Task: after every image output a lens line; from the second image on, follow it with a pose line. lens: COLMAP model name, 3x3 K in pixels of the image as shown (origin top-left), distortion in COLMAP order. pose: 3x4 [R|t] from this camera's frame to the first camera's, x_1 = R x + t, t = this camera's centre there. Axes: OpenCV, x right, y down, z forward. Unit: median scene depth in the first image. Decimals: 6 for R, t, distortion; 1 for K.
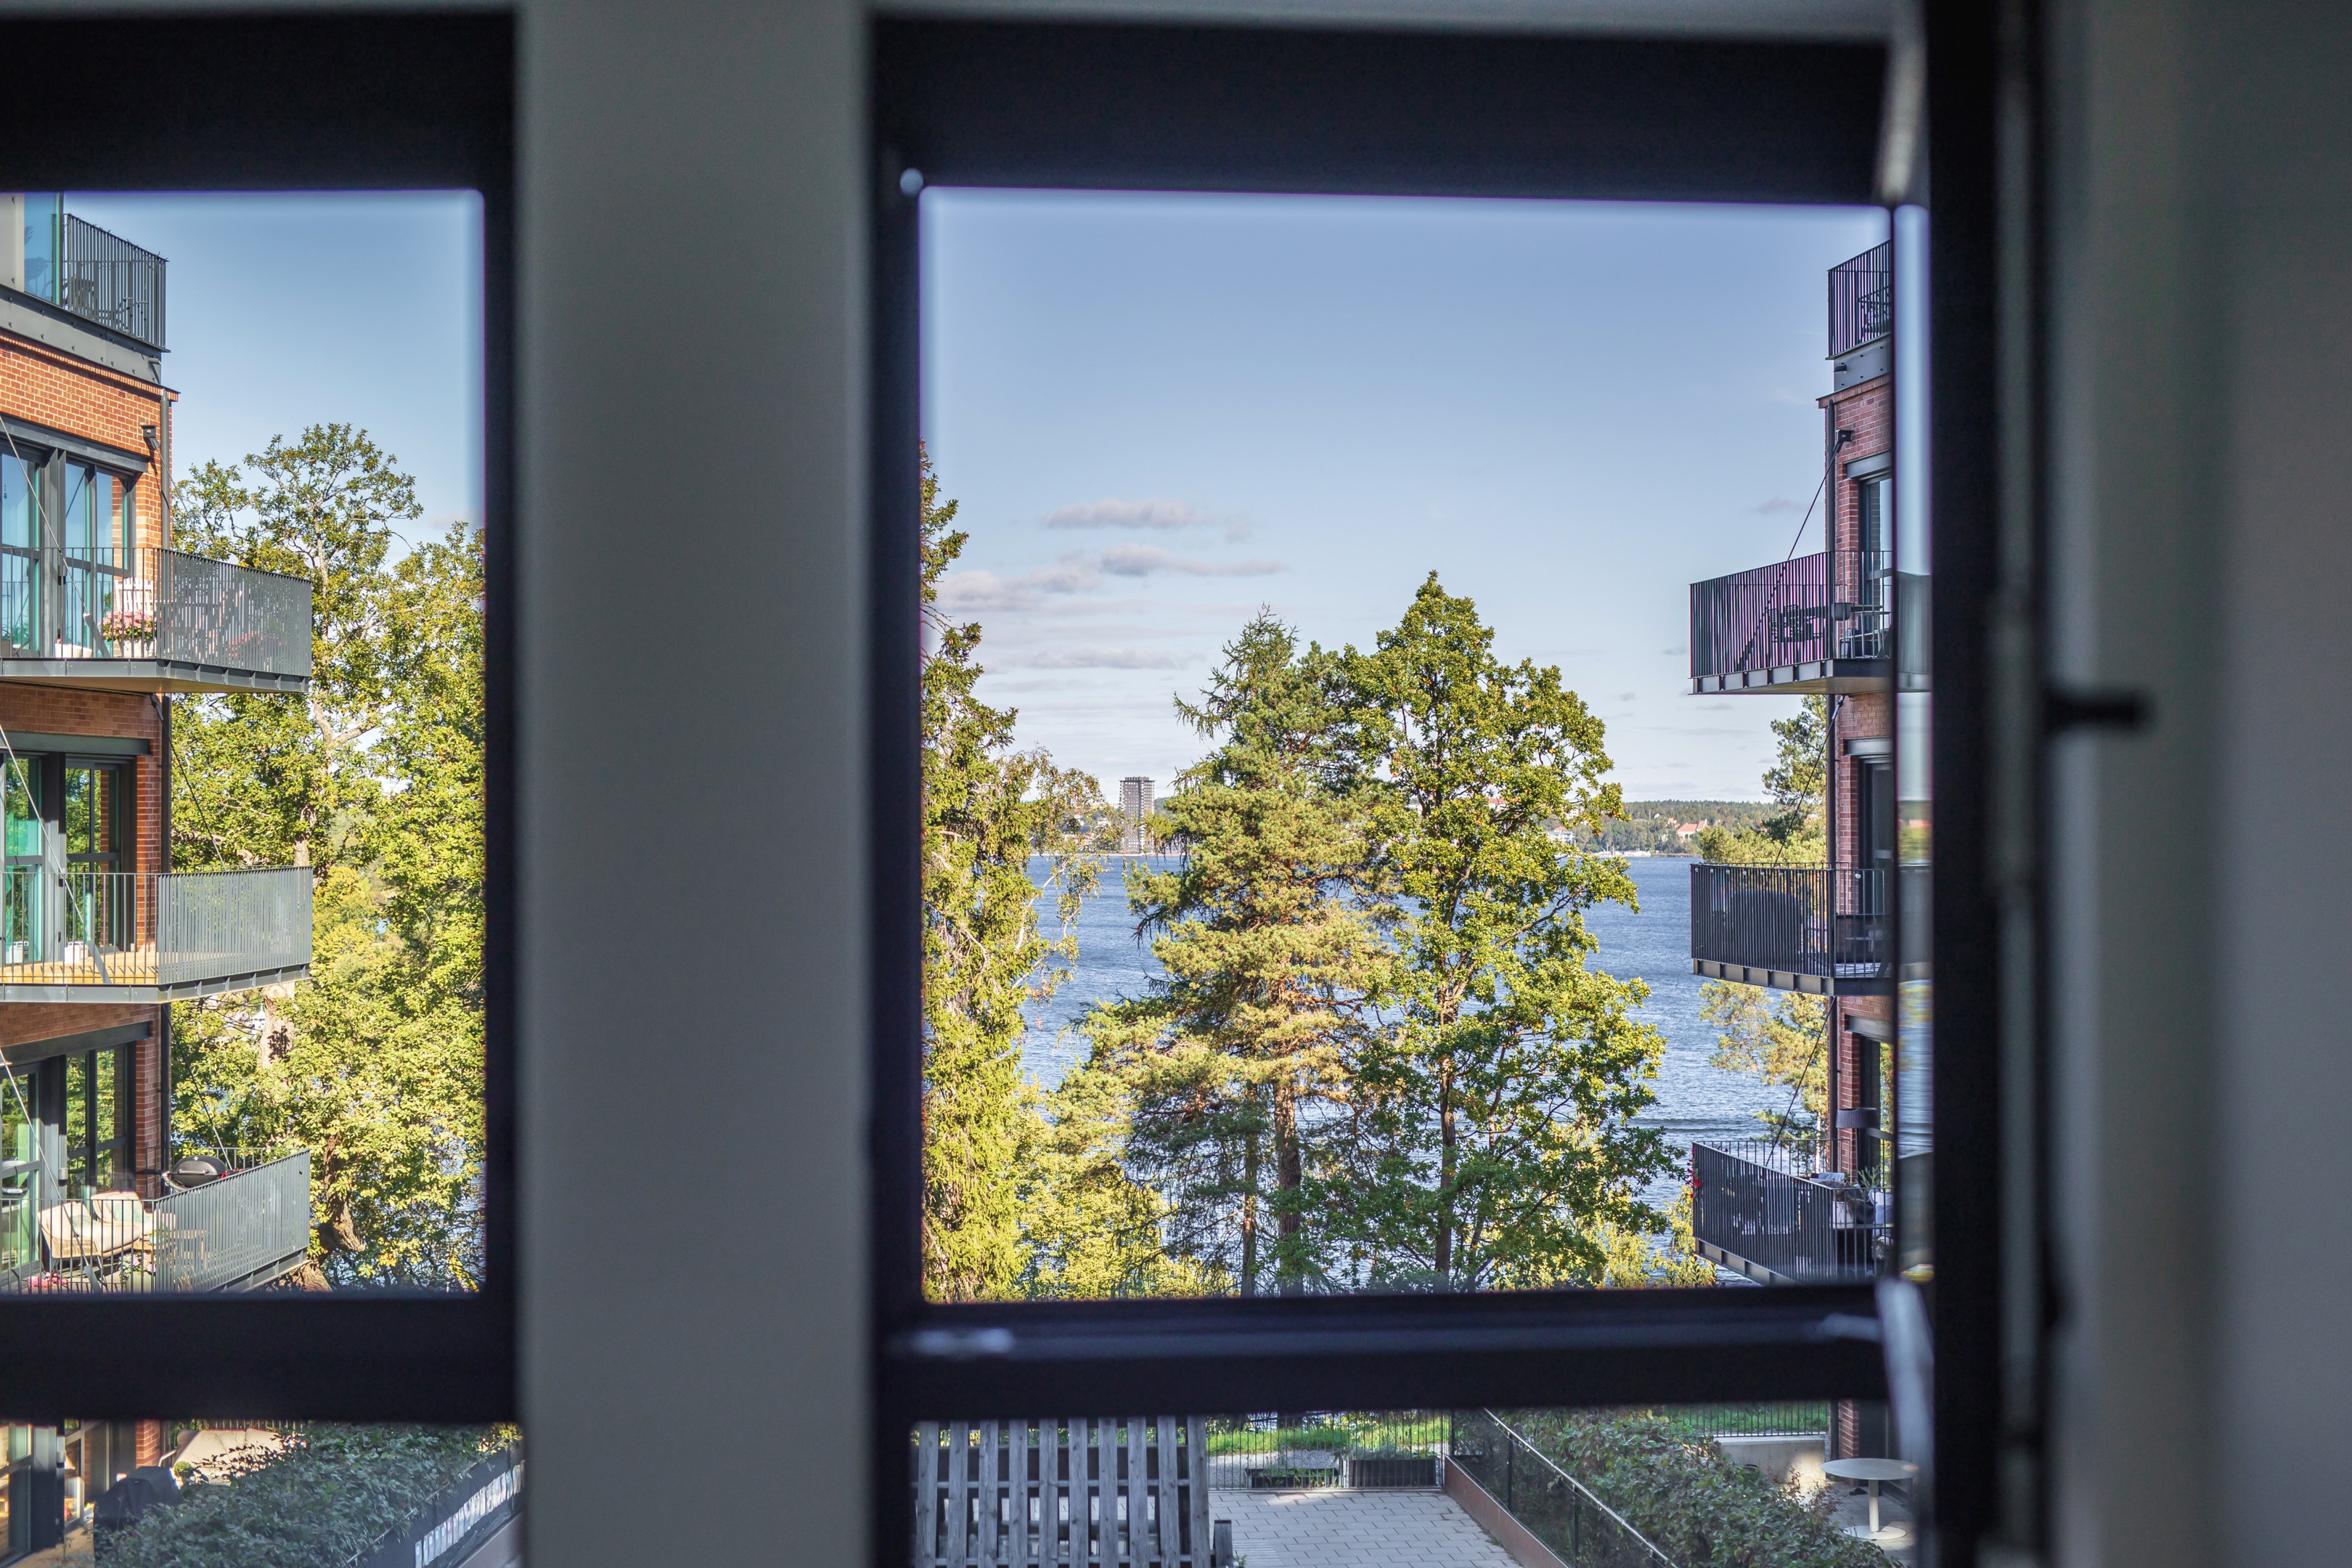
lens RADIAL K [[3259.3, 0, 1185.5], [0, 3259.3, 795.9], [0, 0, 1]] dist [0.005240, 0.000000]
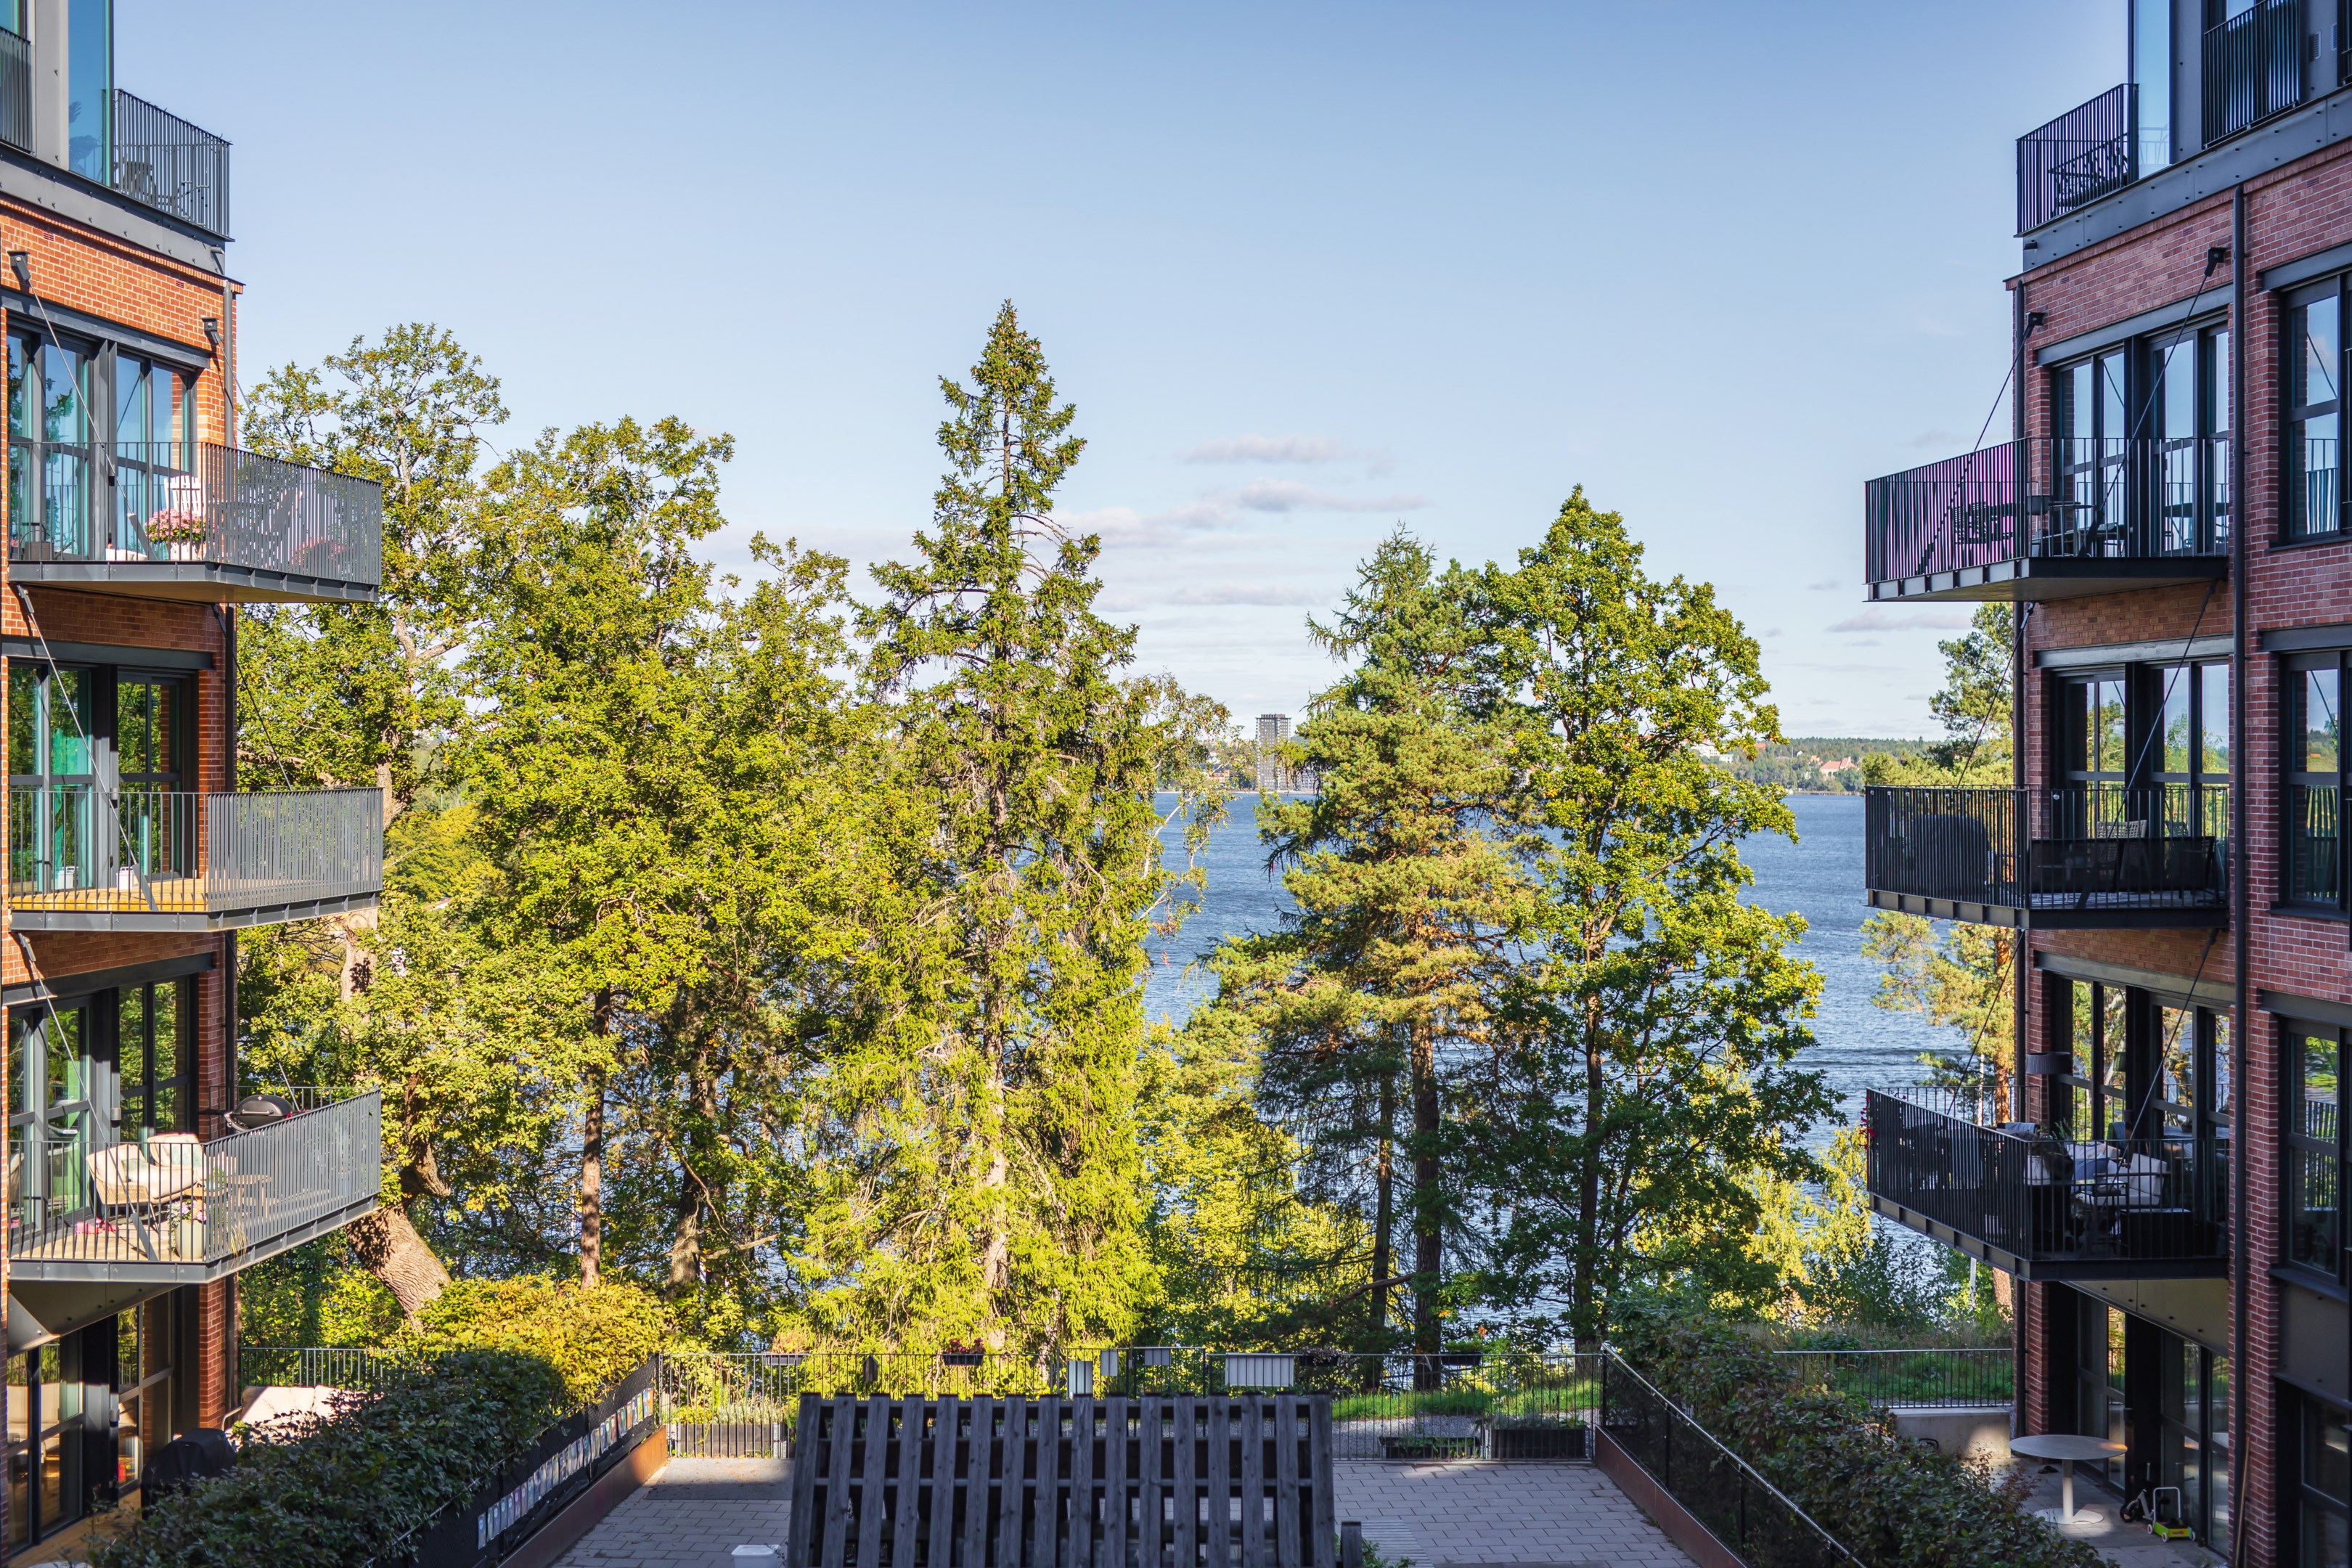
lens RADIAL K [[3259.3, 0, 1167.6], [0, 3259.3, 771.4], [0, 0, 1]] dist [0.005240, 0.000000]
pose [[0.998874, 0.000288, -0.047436, 0.001815], [0.000261, 0.999933, 0.011558, 0.005106], [0.047436, -0.011557, 0.998807, 0.061280]]
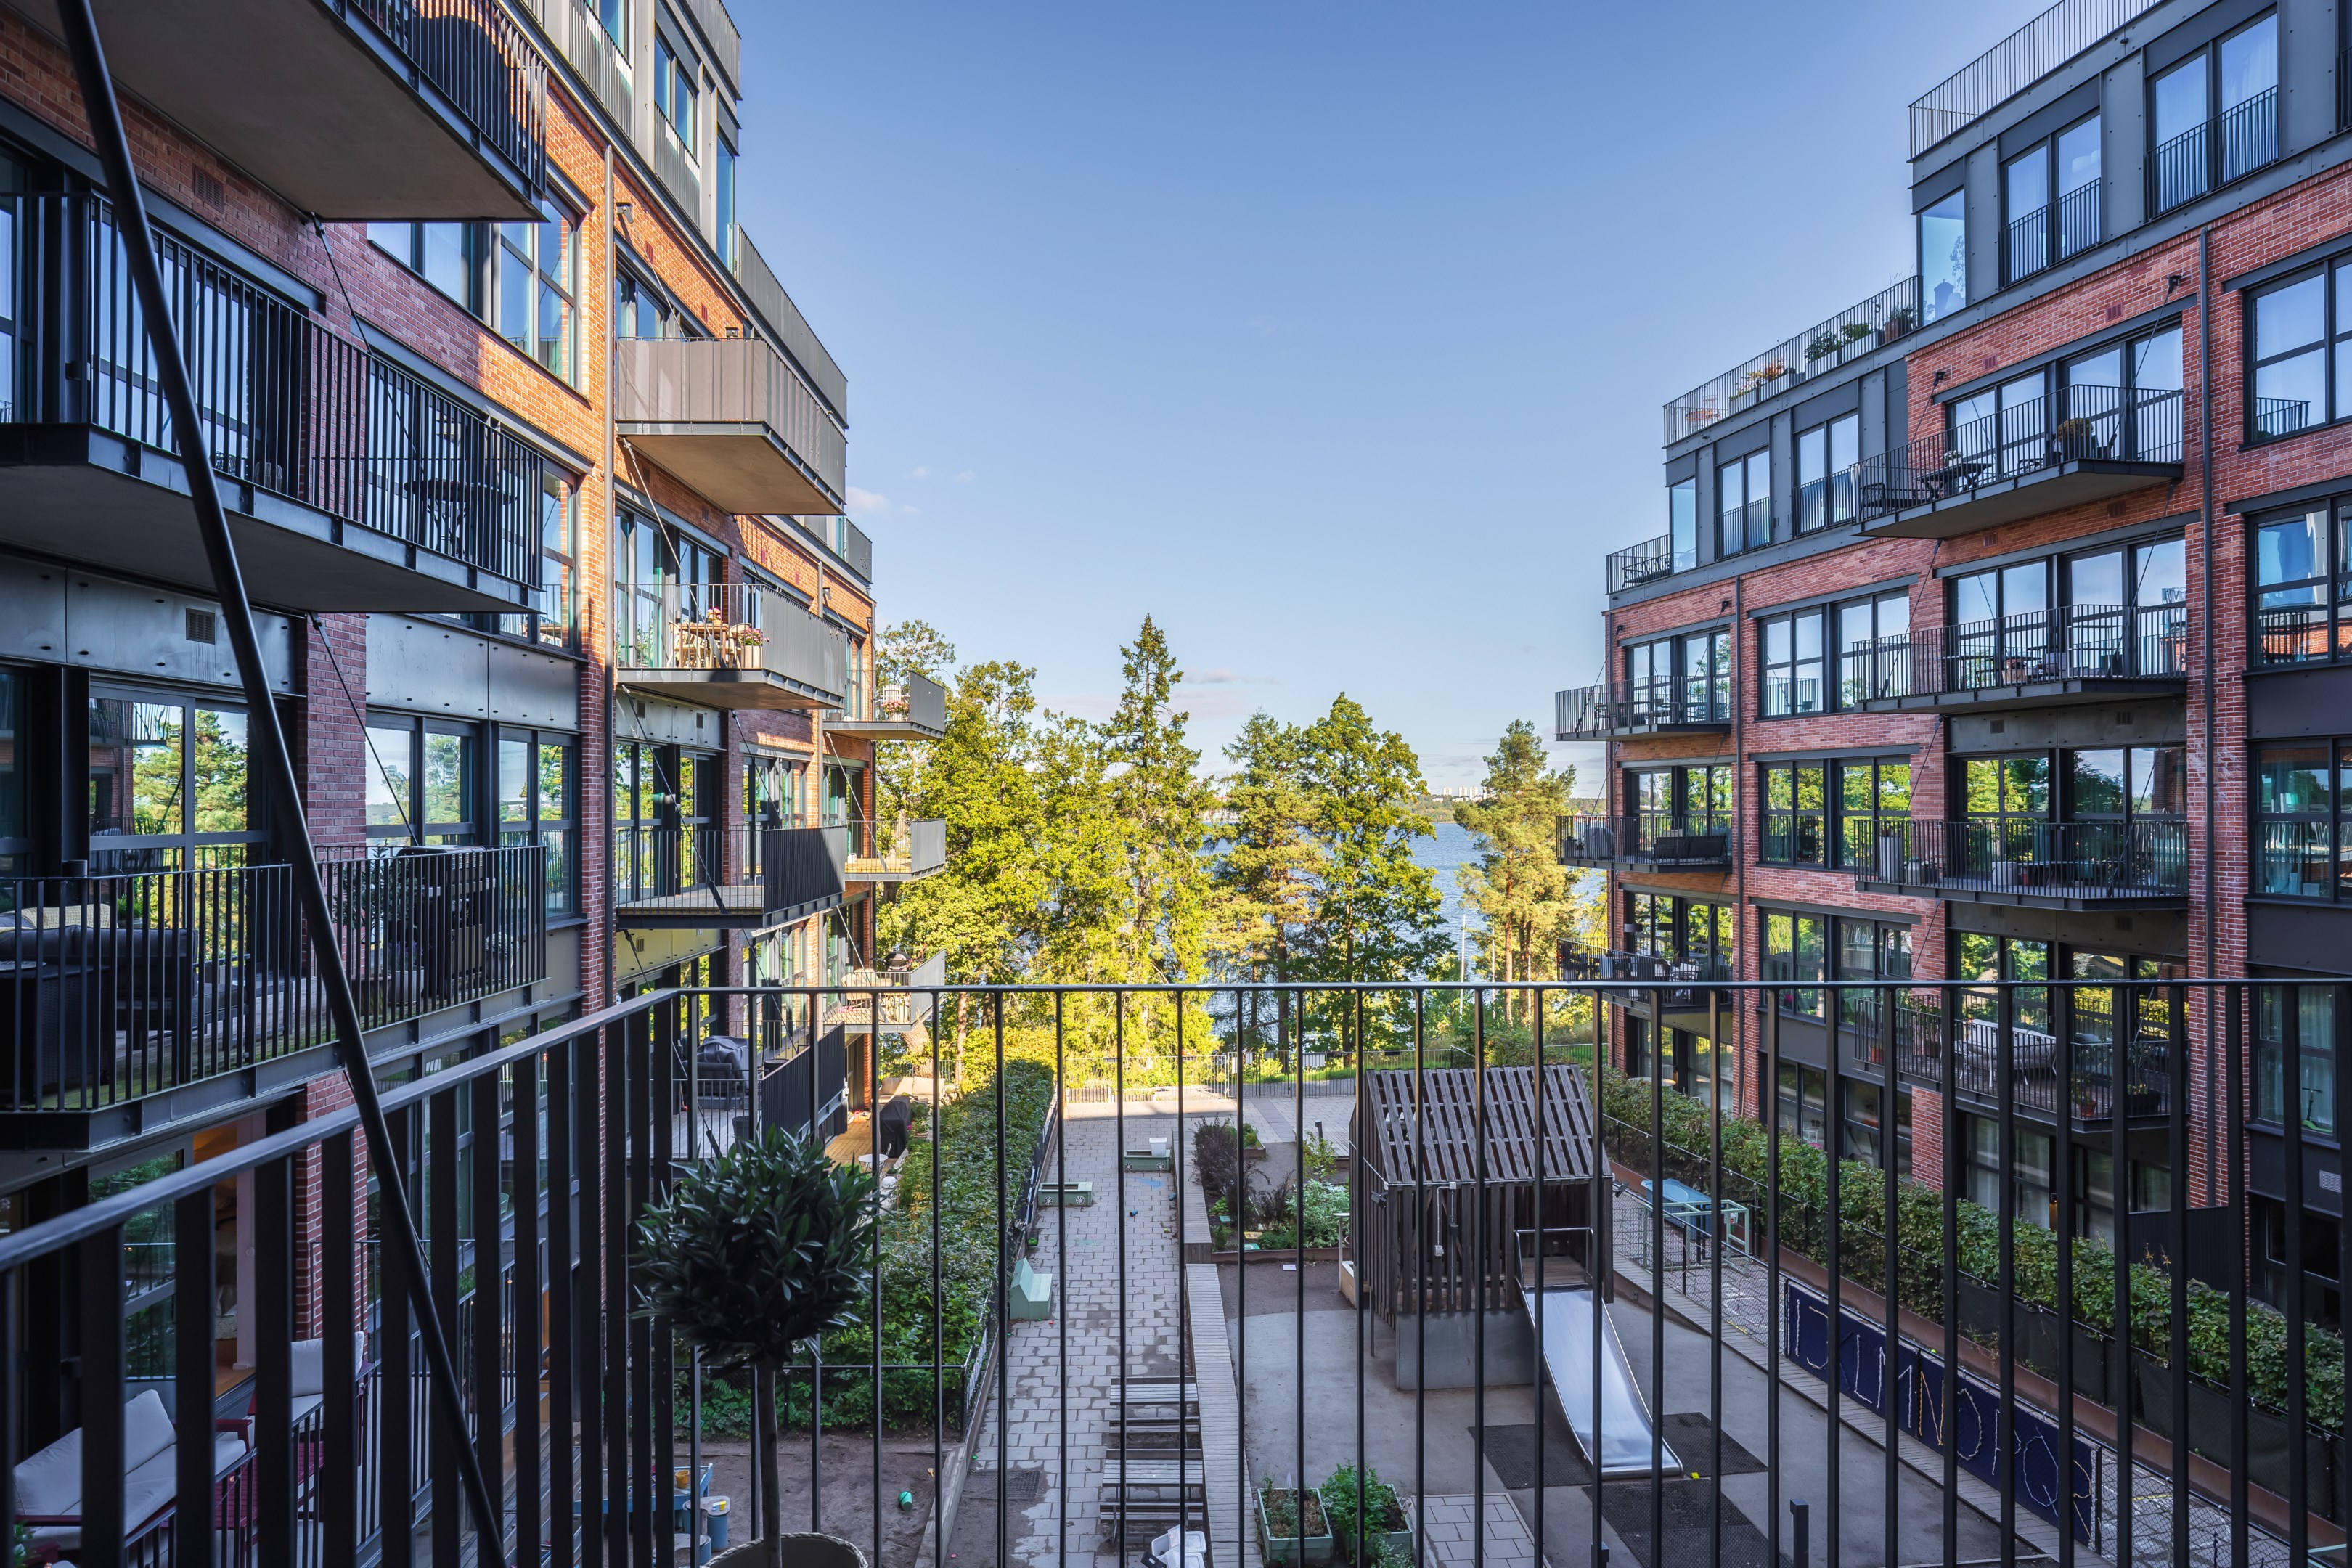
lens RADIAL K [[1367.8, 0, 1178.5], [0, 1367.8, 784.9], [0, 0, 1]] dist [-0.001062, -0.002166]
pose [[0.997519, -0.000792, 0.070389, -0.146610], [0.001356, 0.999967, -0.007962, 0.005451], [-0.070380, 0.008038, 0.997488, 0.059781]]
